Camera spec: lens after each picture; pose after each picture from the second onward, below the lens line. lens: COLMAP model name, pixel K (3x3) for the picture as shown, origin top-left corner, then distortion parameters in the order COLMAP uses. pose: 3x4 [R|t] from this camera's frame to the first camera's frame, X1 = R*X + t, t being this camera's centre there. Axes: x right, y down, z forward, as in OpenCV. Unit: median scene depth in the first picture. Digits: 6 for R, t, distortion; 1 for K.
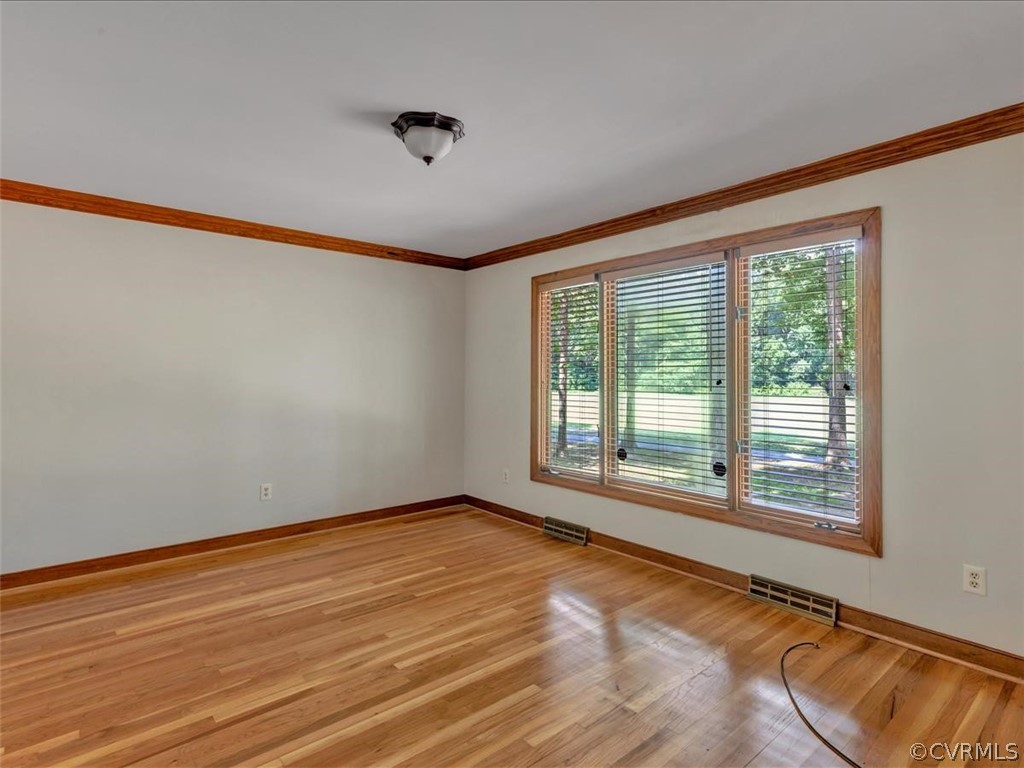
lens RADIAL K [[529.1, 0, 512.6], [0, 529.1, 380.2], [0, 0, 1]] dist [0.001331, -0.000086]
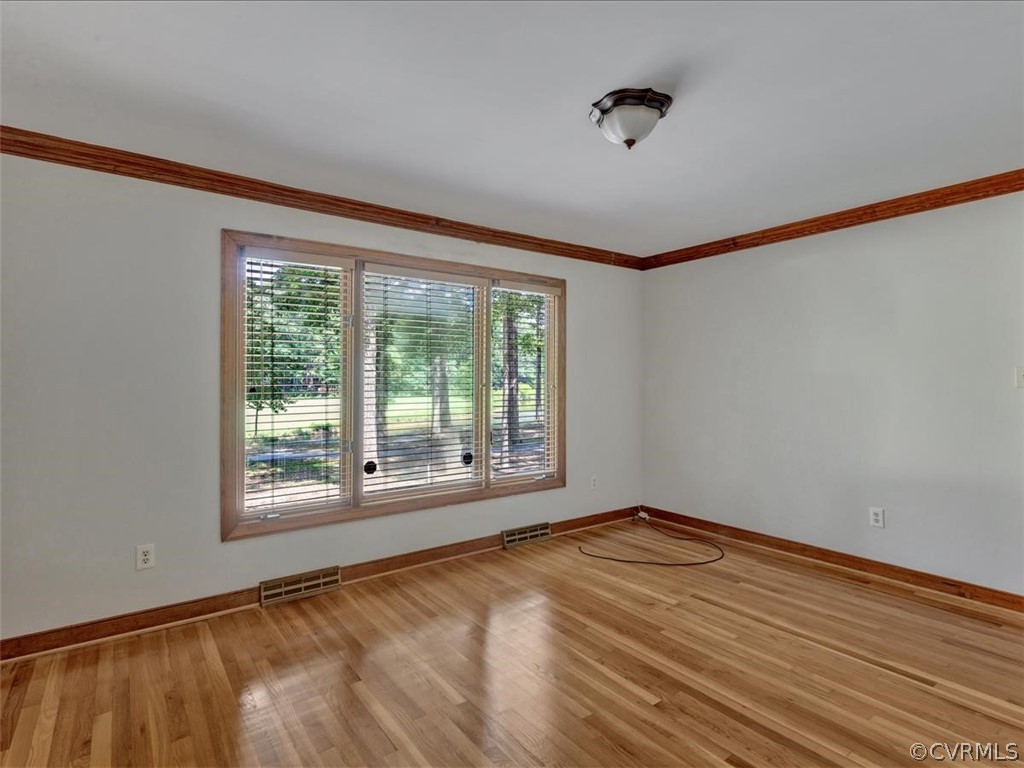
lens RADIAL K [[527.4, 0, 498.5], [0, 527.4, 390.0], [0, 0, 1]] dist [-0.000087, -0.000406]
pose [[0.094306, -0.019546, 0.995351, -0.781723], [0.010568, 0.999771, 0.018631, -0.007480], [-0.995487, 0.008762, 0.094491, 0.816740]]
